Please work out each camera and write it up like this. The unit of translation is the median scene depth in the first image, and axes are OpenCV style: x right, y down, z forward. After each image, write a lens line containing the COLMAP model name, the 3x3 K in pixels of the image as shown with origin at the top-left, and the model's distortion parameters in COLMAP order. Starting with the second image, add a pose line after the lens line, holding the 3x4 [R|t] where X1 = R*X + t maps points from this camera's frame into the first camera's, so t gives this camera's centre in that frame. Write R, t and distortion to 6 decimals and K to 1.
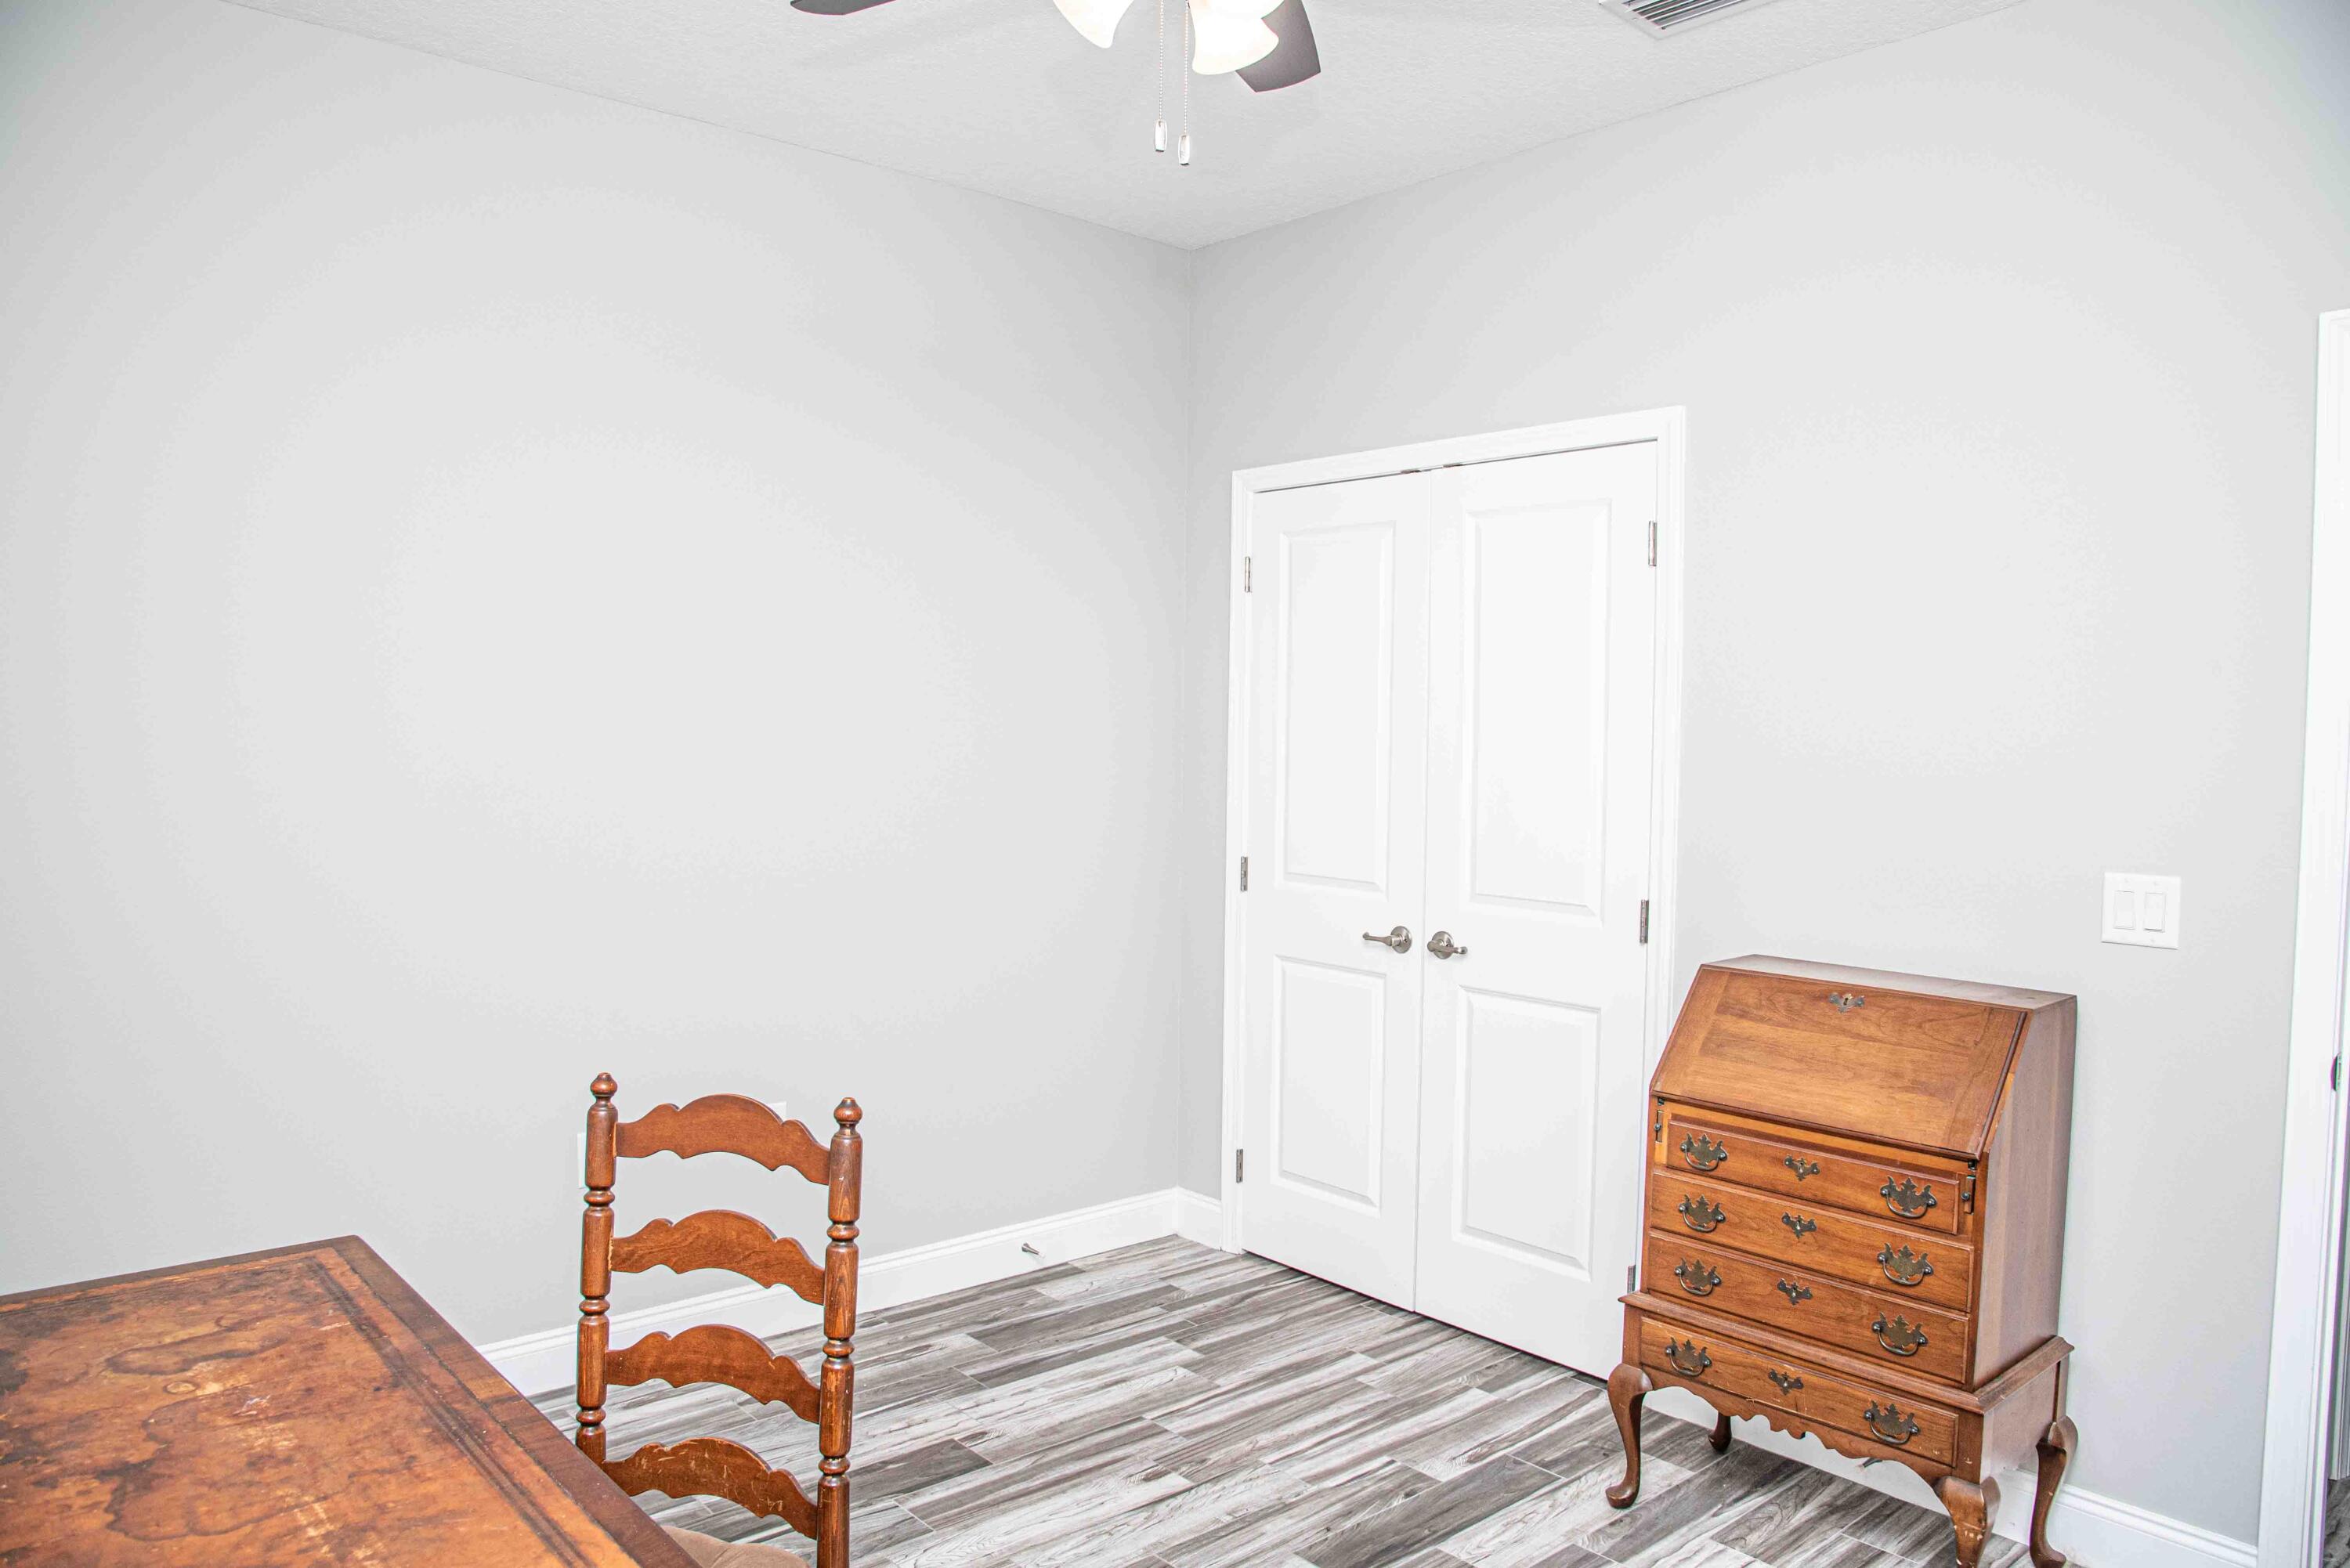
lens RADIAL K [[1603.4, 0, 1170.9], [0, 1603.4, 793.0], [0, 0, 1]] dist [-0.110981, 0.060419]
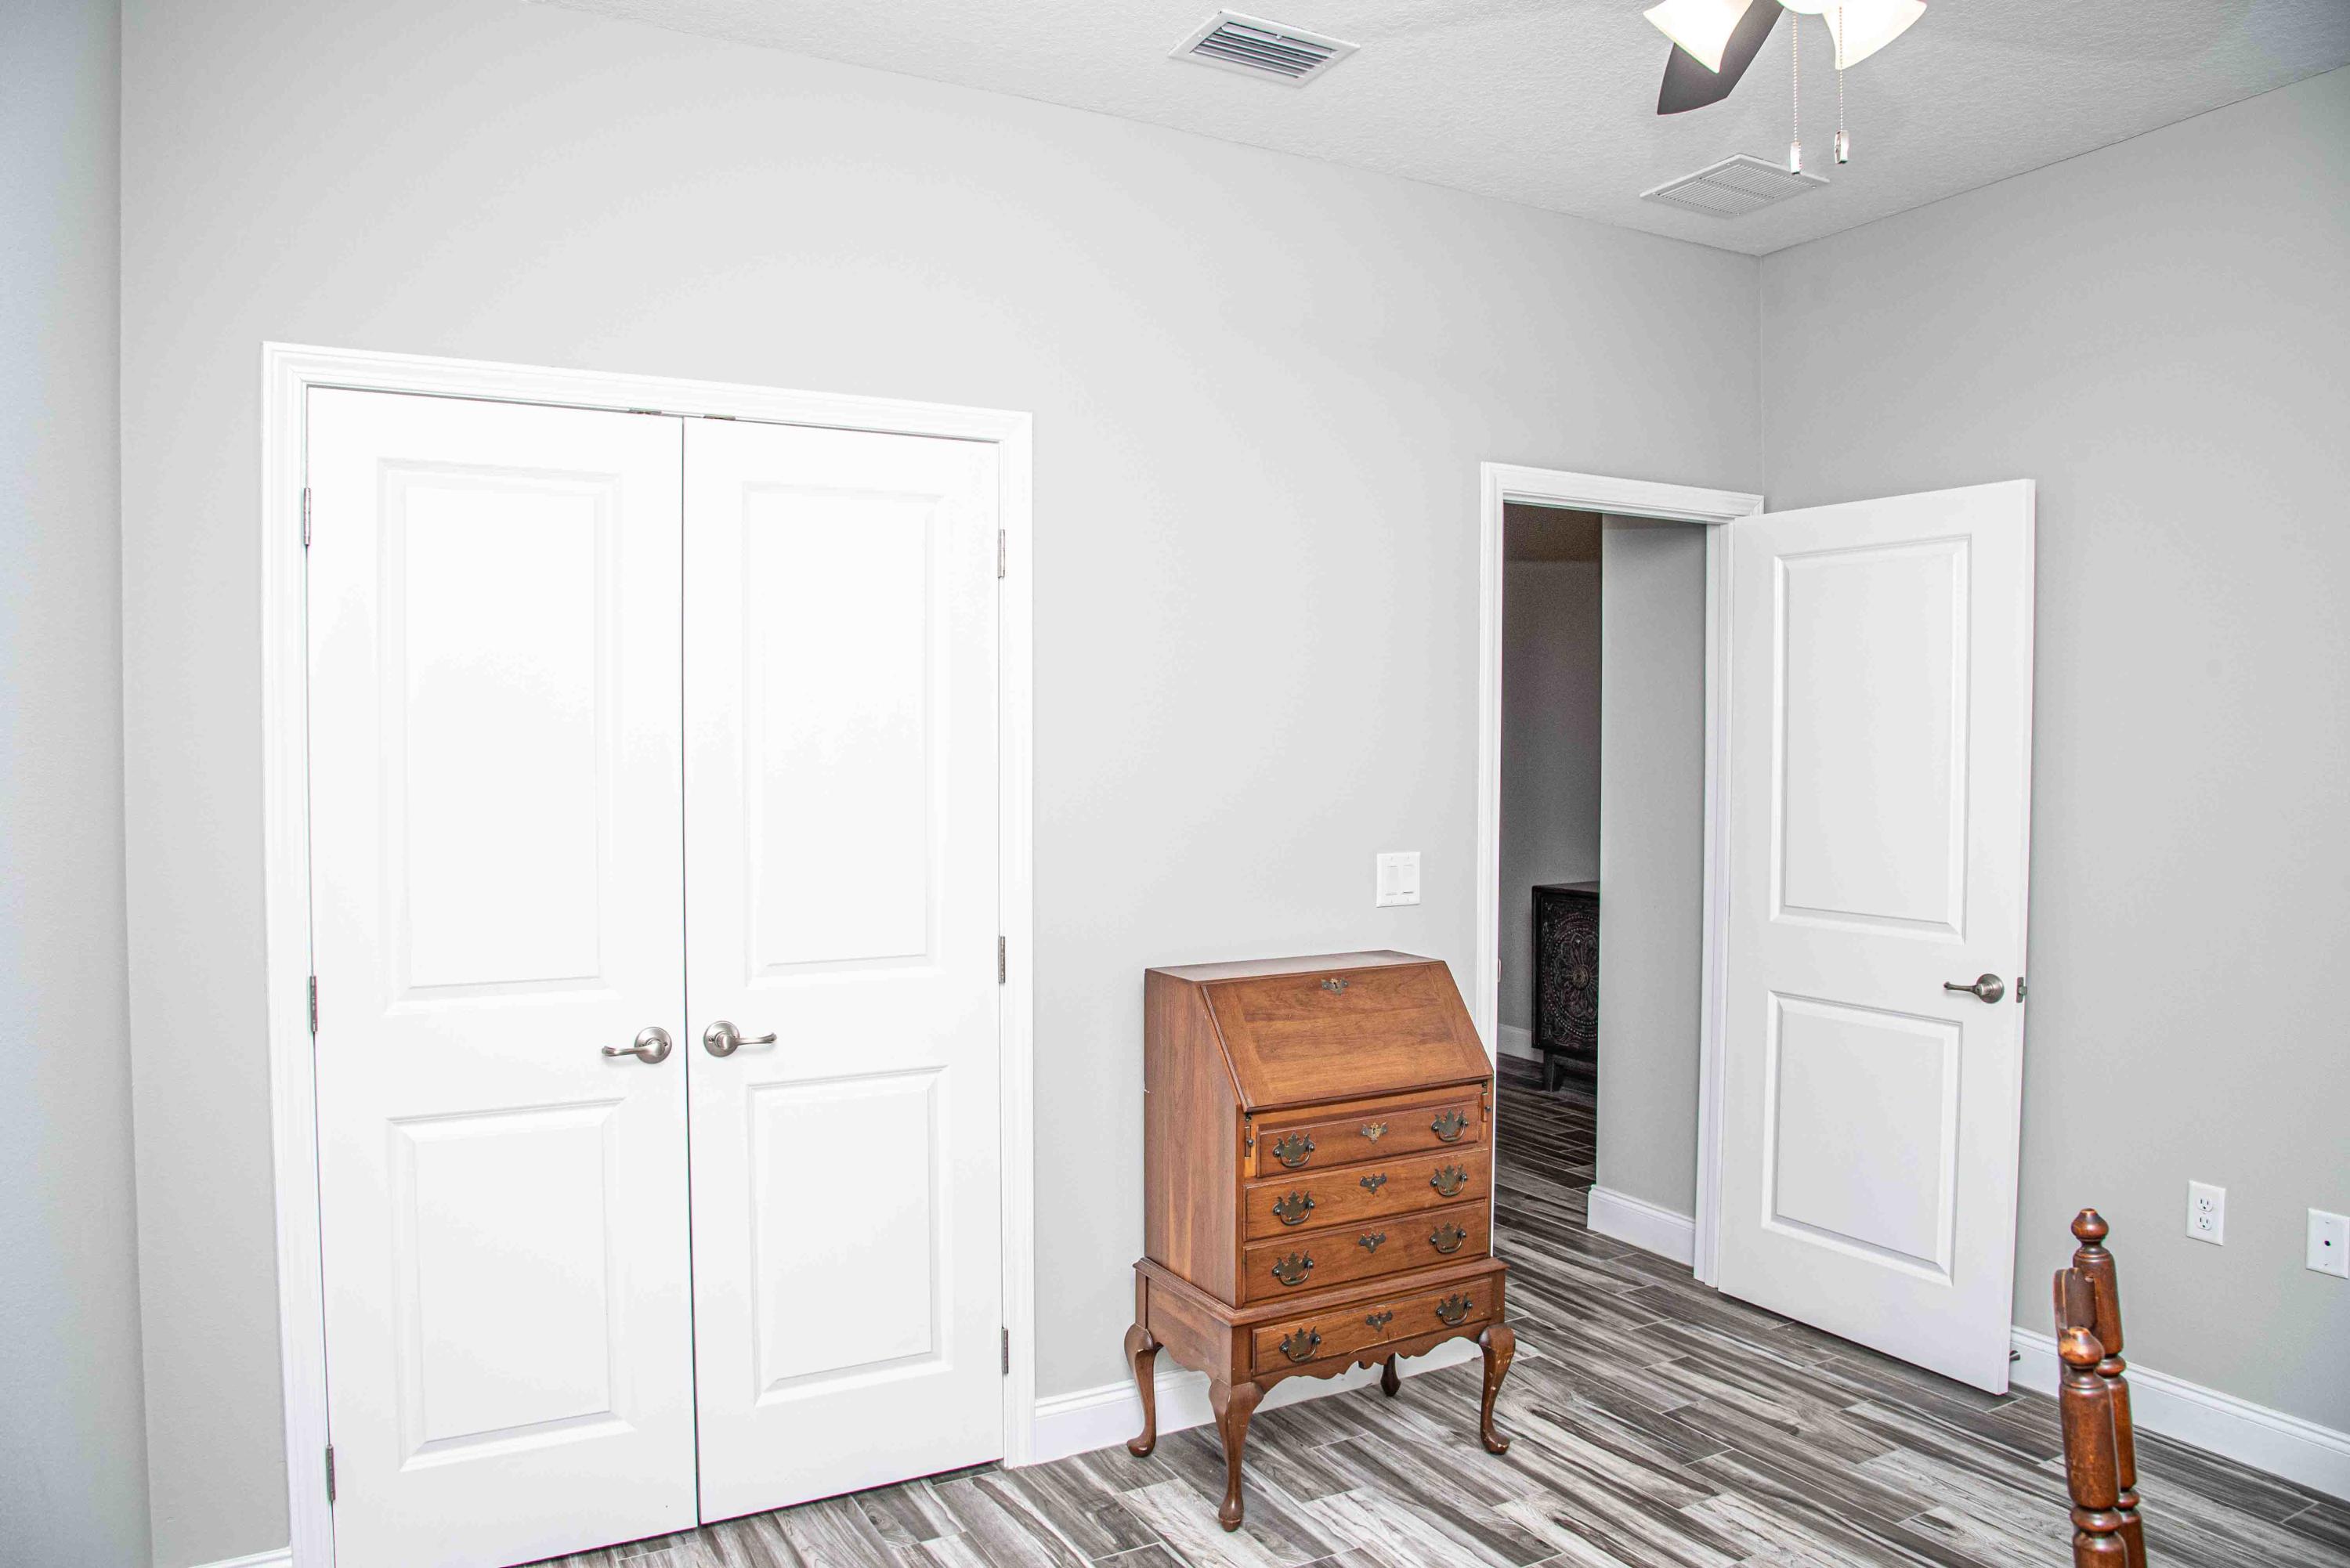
lens RADIAL K [[1603.4, 0, 1170.9], [0, 1603.4, 793.0], [0, 0, 1]] dist [-0.110981, 0.060419]
pose [[0.207413, -0.046829, 0.977132, -0.710930], [0.048216, 0.998129, 0.037601, -0.056078], [-0.977065, 0.039314, 0.209283, 0.841064]]
